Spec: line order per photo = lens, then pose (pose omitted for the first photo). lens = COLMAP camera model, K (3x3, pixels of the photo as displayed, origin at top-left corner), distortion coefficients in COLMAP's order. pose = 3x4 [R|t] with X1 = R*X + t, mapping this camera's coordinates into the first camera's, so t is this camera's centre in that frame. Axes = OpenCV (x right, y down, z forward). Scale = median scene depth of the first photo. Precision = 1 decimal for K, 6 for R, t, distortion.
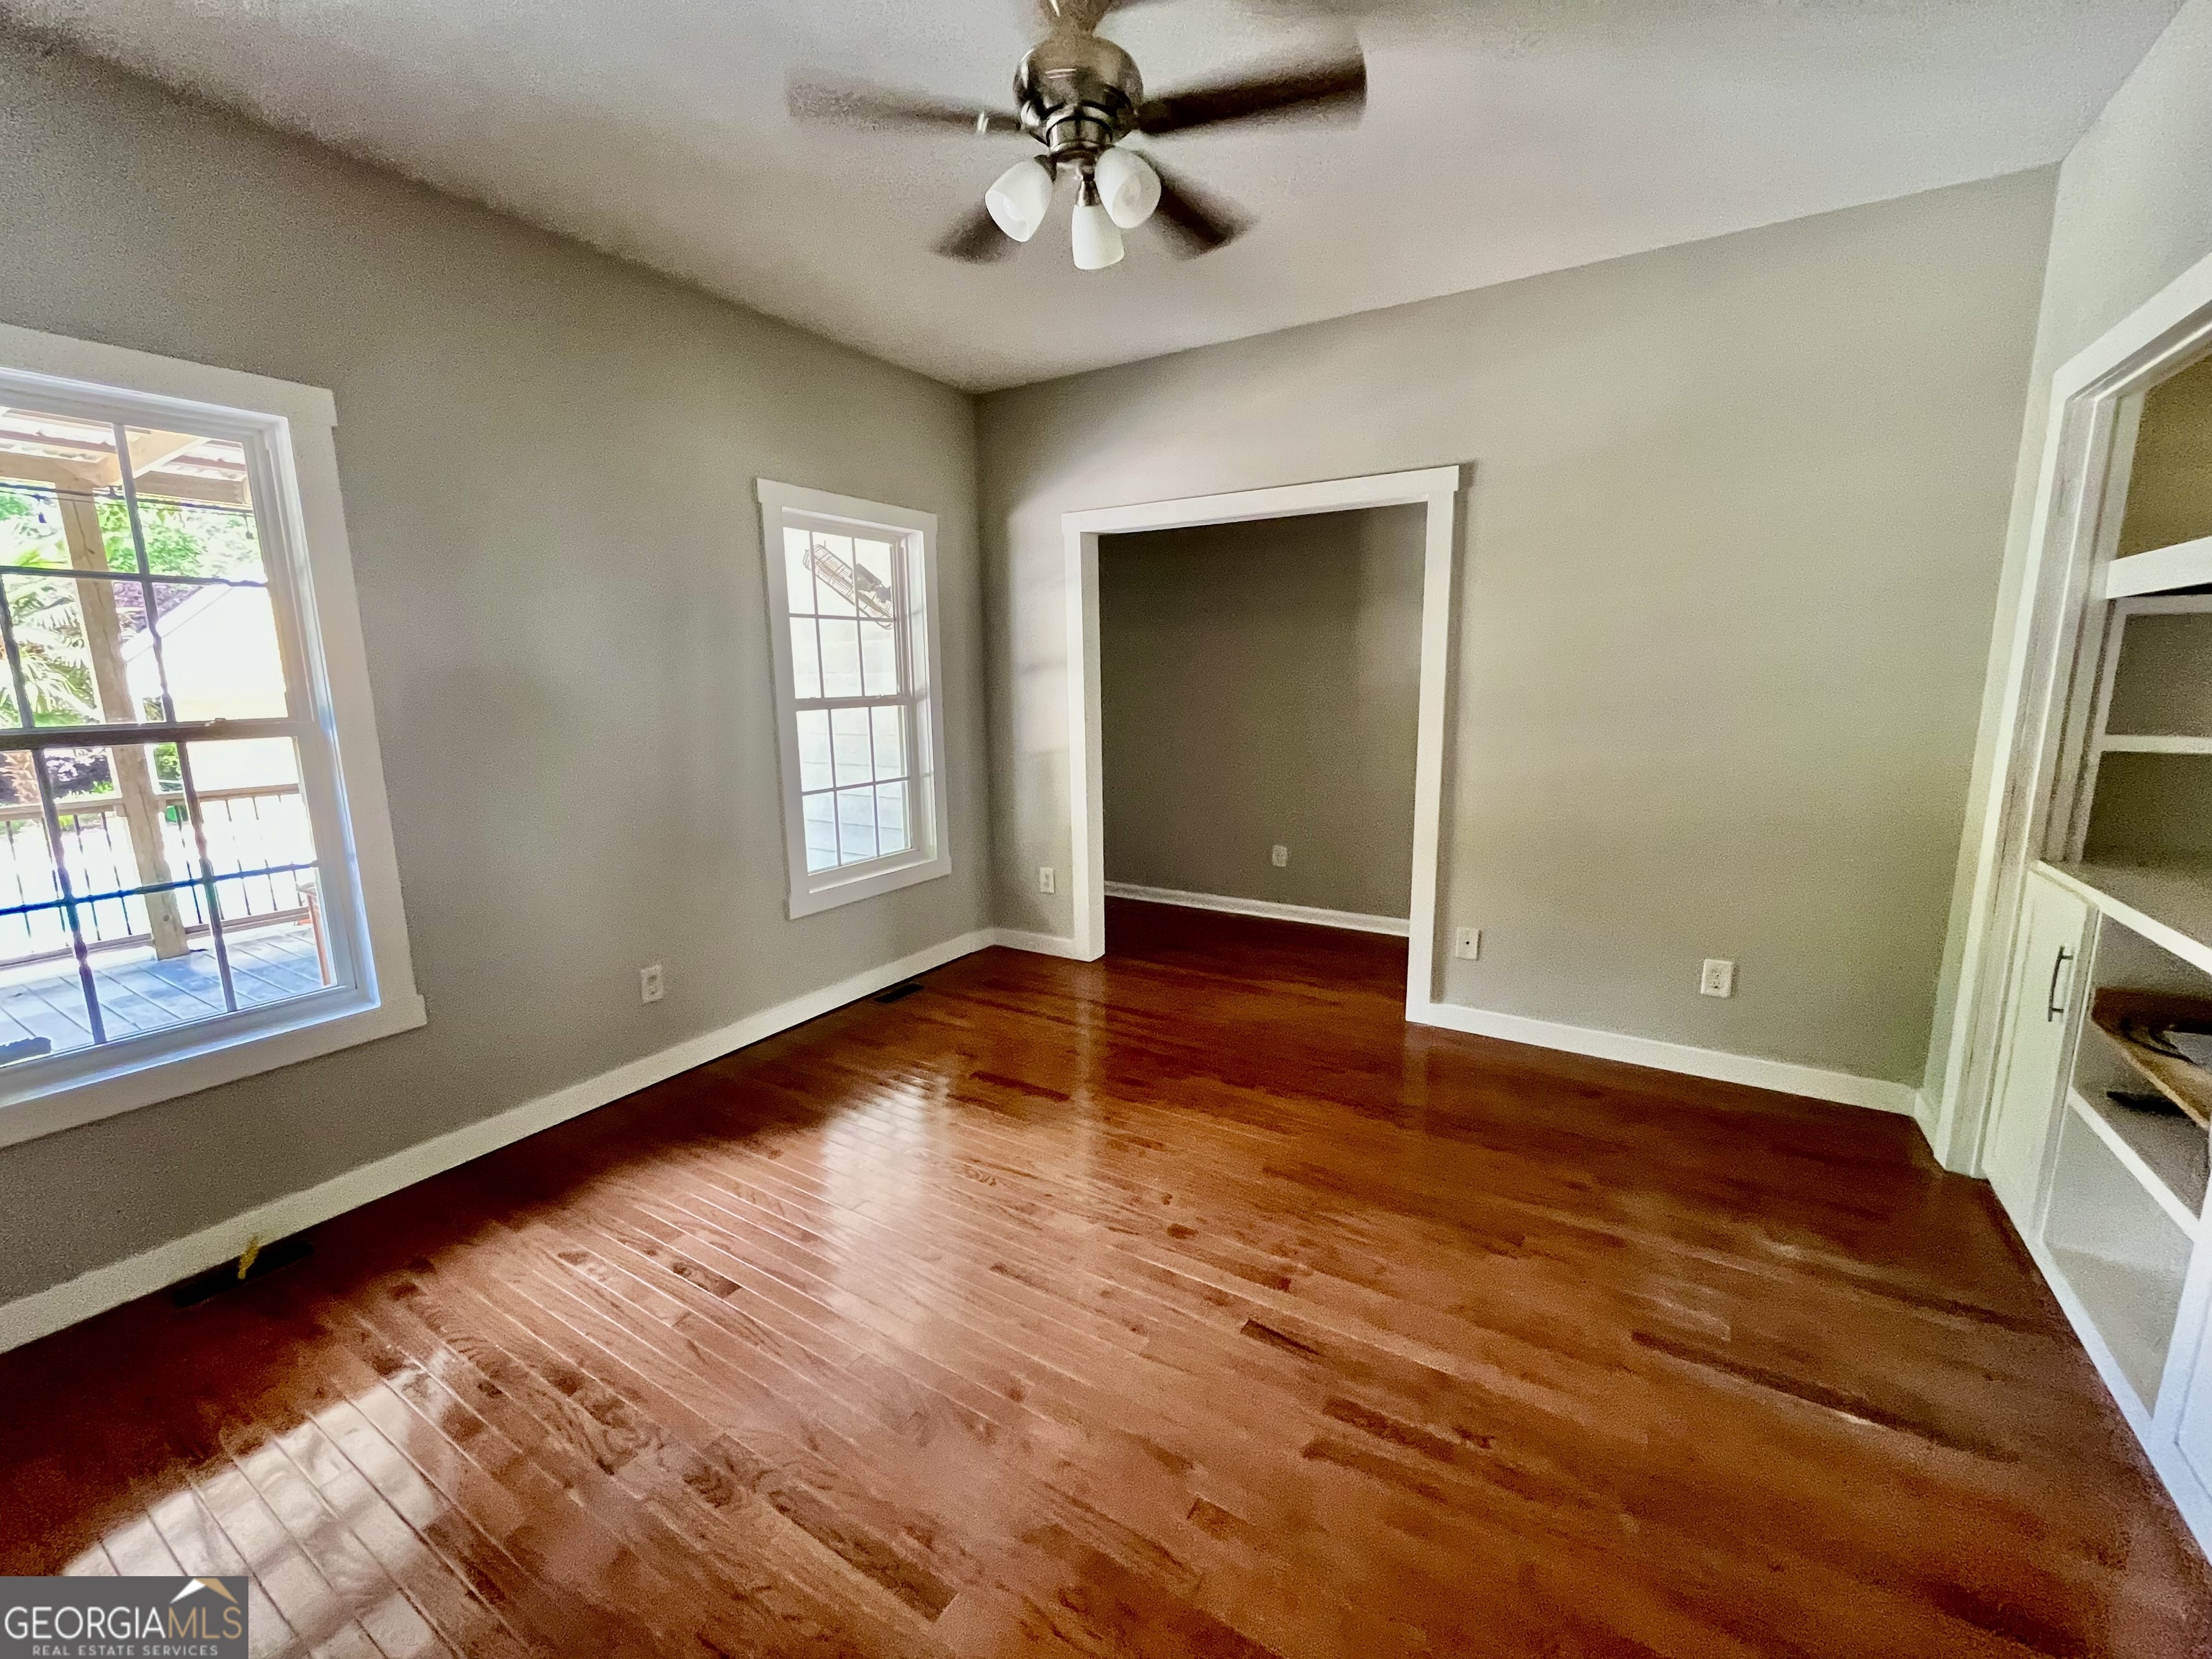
lens RADIAL K [[902.1, 0, 1104.4], [0, 902.1, 831.1], [0, 0, 1]] dist [-0.002321, 0.000624]
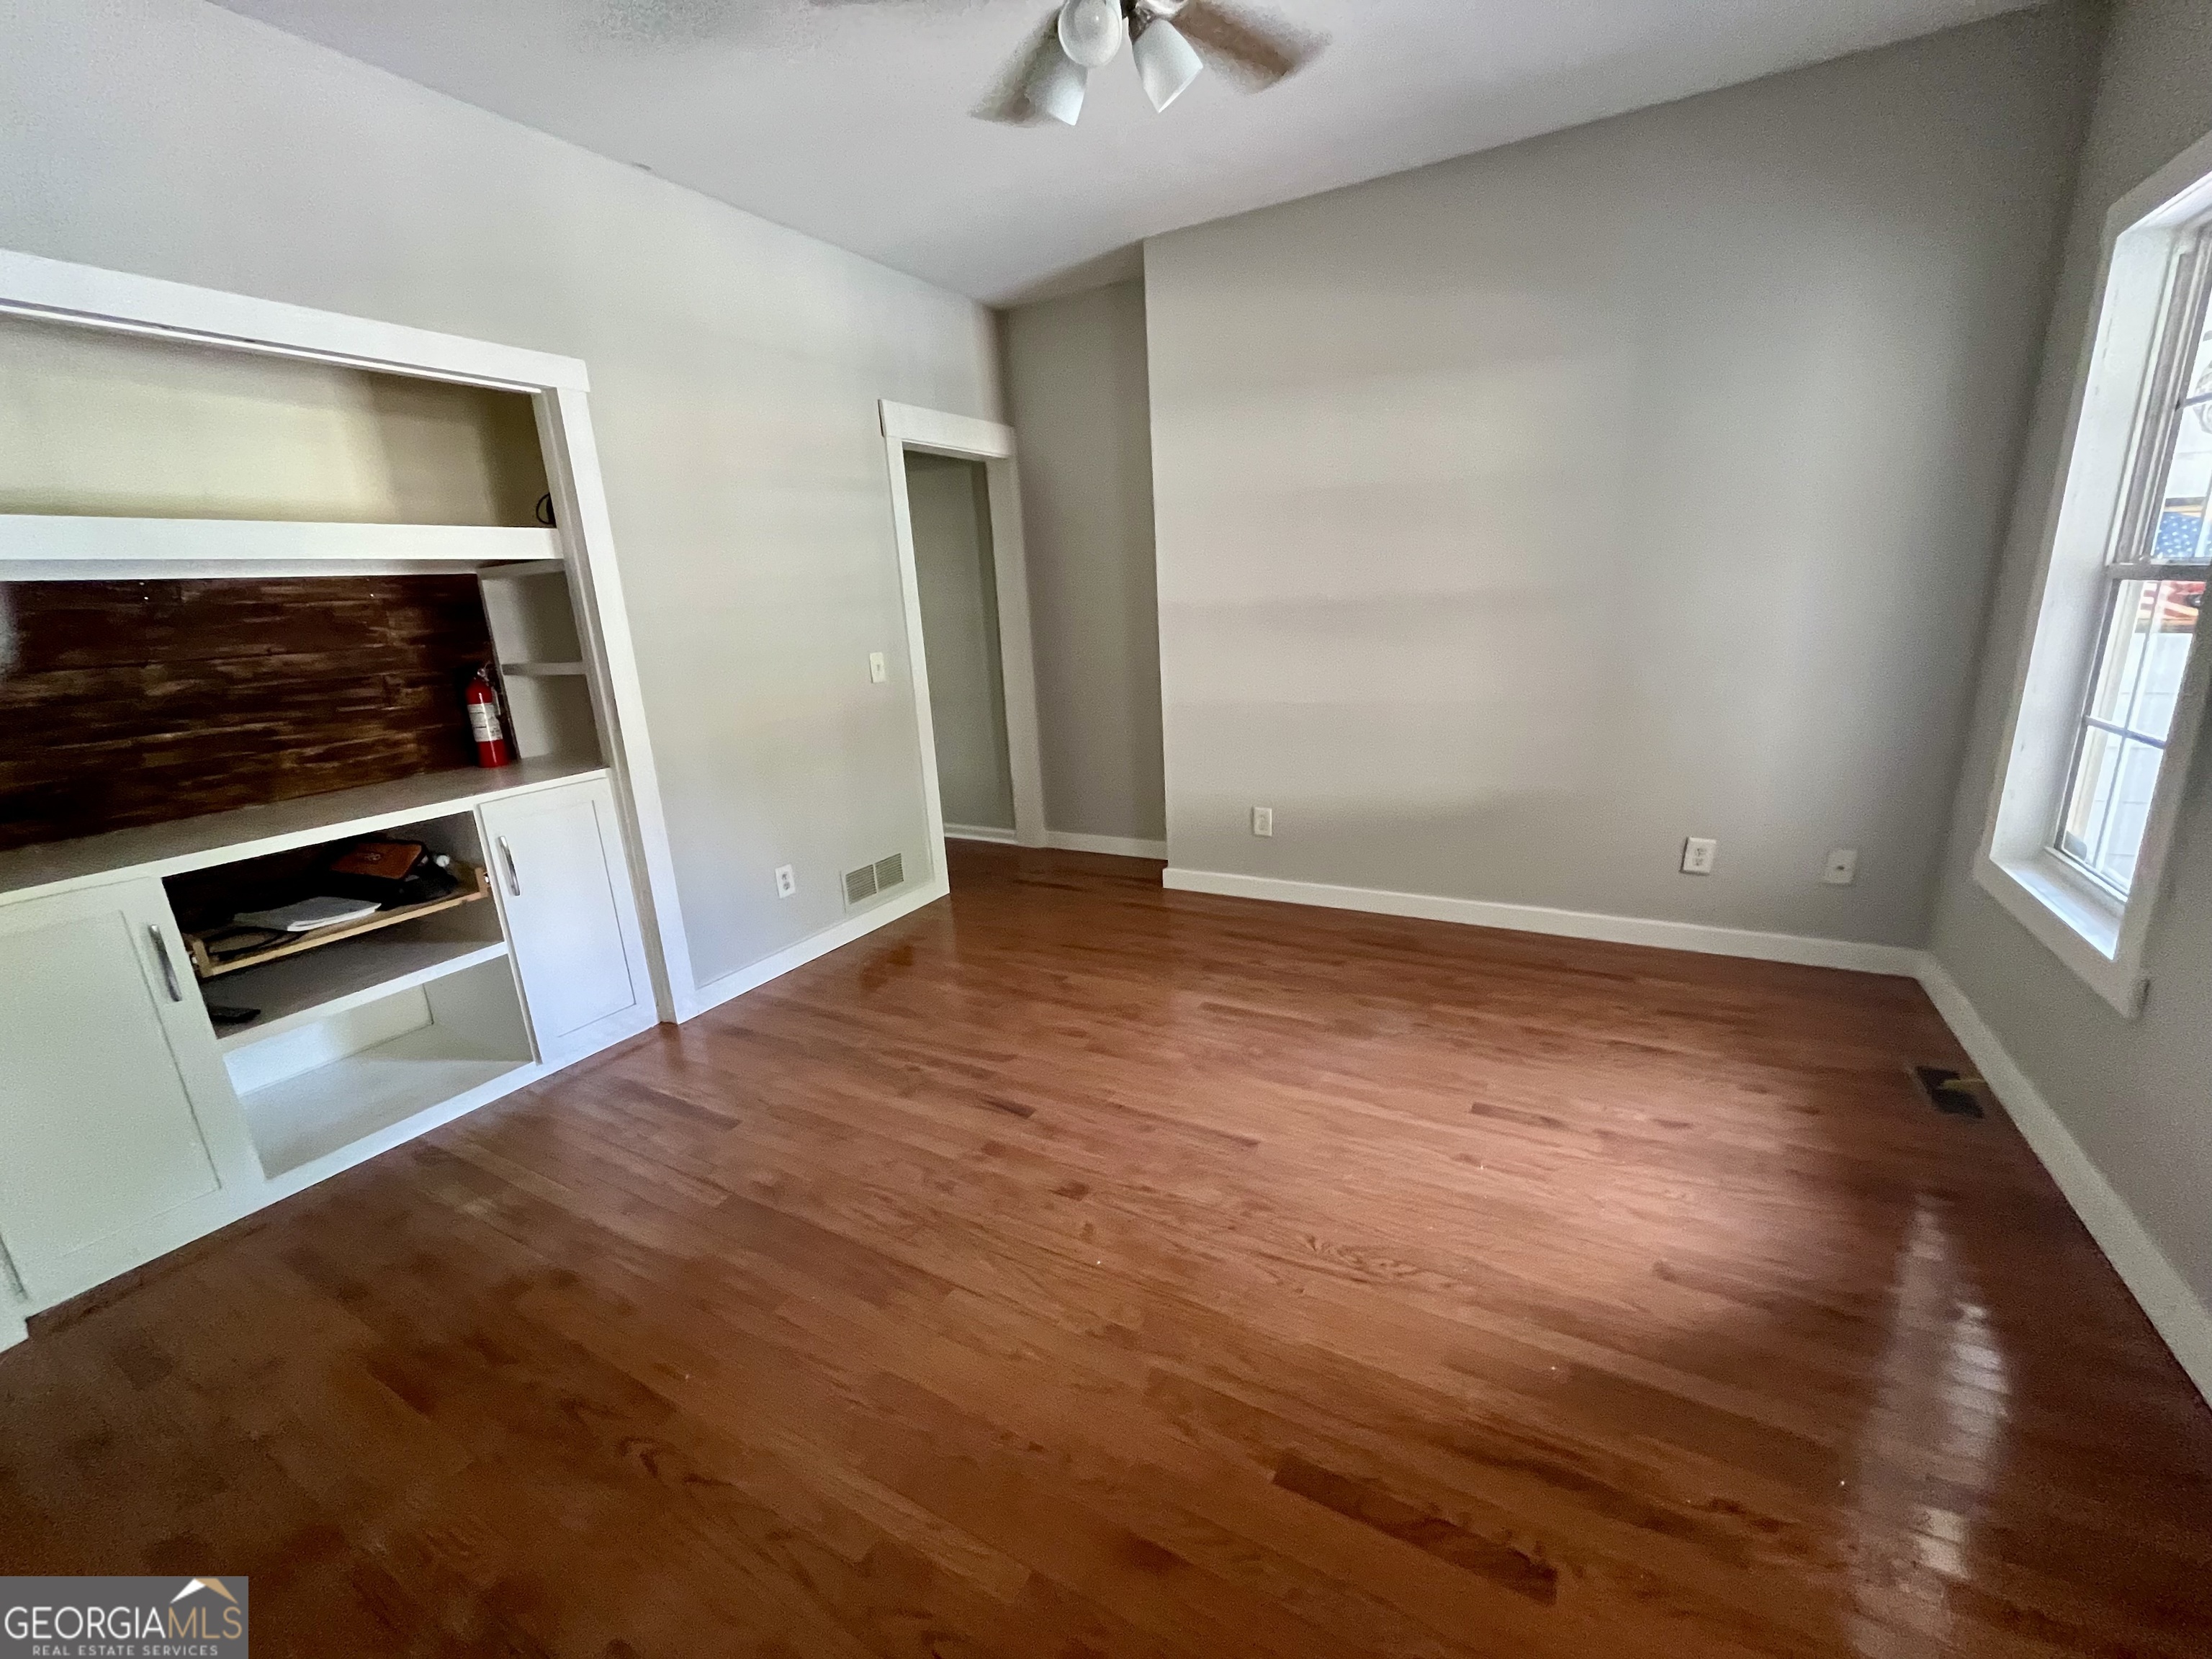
lens RADIAL K [[902.1, 0, 1109.7], [0, 902.1, 829.7], [0, 0, 1]] dist [-0.002321, 0.000624]
pose [[-0.996723, 0.074898, -0.030566, 0.056033], [0.055023, 0.904668, 0.422551, -0.320277], [0.059301, 0.419484, -0.905824, 1.898005]]
